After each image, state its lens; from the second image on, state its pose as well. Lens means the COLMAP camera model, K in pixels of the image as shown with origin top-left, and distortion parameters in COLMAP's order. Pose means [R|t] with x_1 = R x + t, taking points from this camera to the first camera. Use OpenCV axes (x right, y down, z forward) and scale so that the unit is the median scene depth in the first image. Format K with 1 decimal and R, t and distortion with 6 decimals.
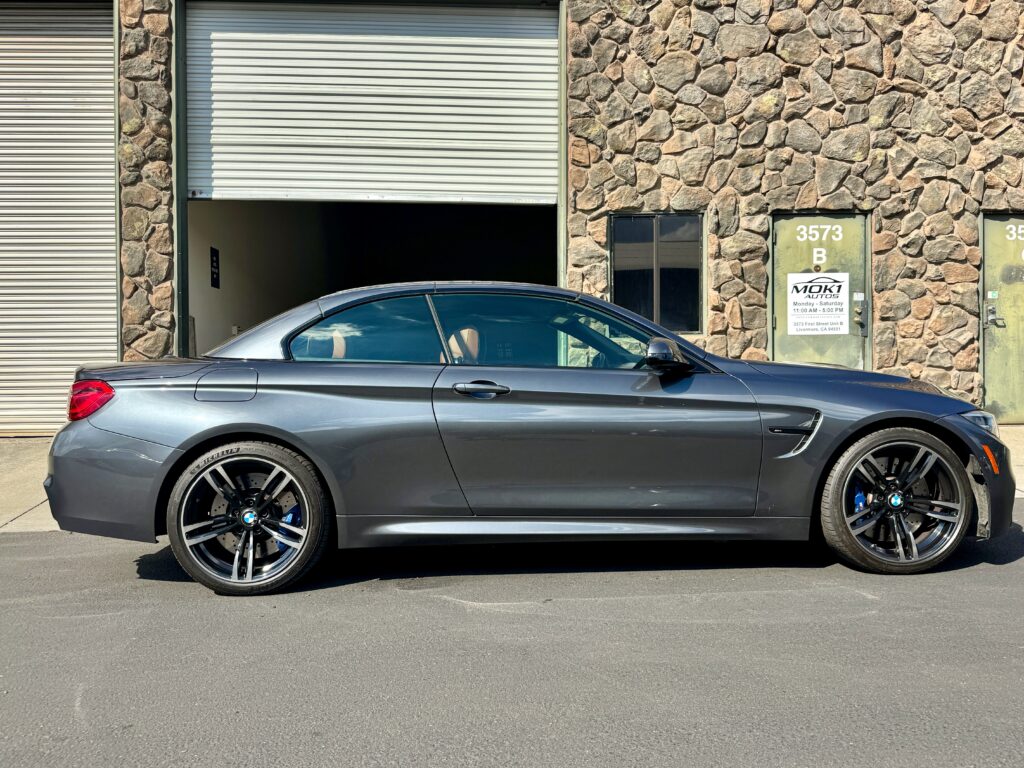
lens RADIAL K [[794.2, 0, 537.6], [0, 794.2, 389.3], [0, 0, 1]] dist [0.056426, -0.091452]
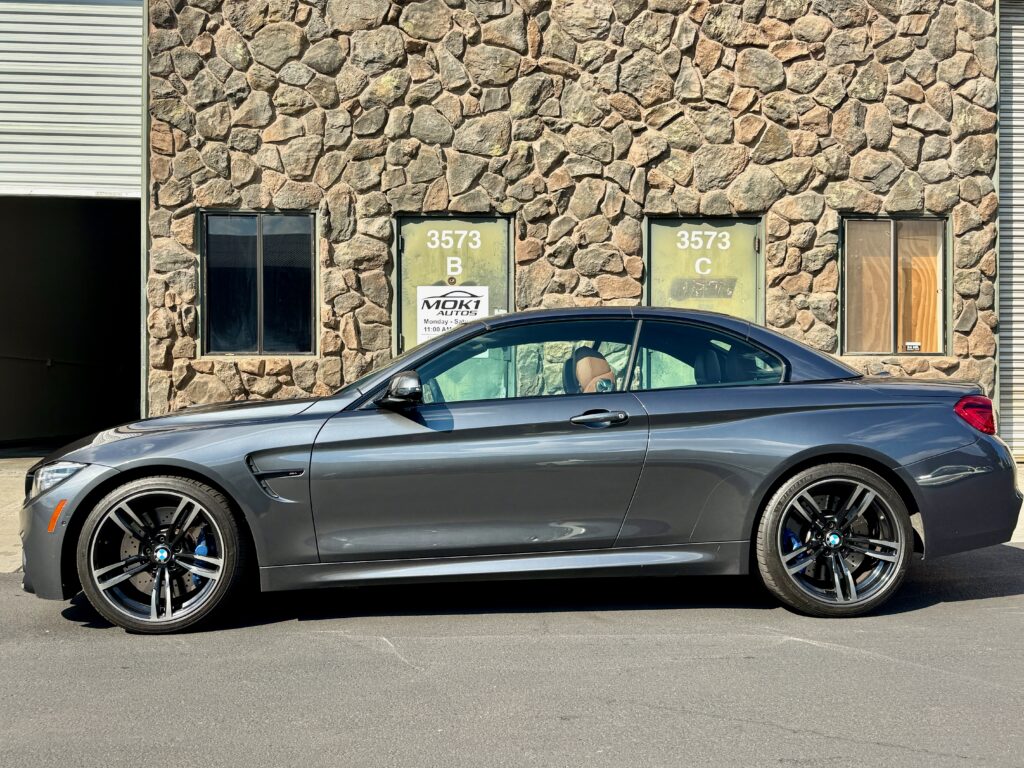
lens RADIAL K [[865.6, 0, 508.2], [0, 865.6, 405.6], [0, 0, 1]] dist [0.136828, -0.209300]
pose [[0.999922, 0.009910, -0.007600, 0.423930], [-0.009952, 0.999935, -0.005591, -0.011604], [0.007544, 0.005666, 0.999955, 0.064212]]
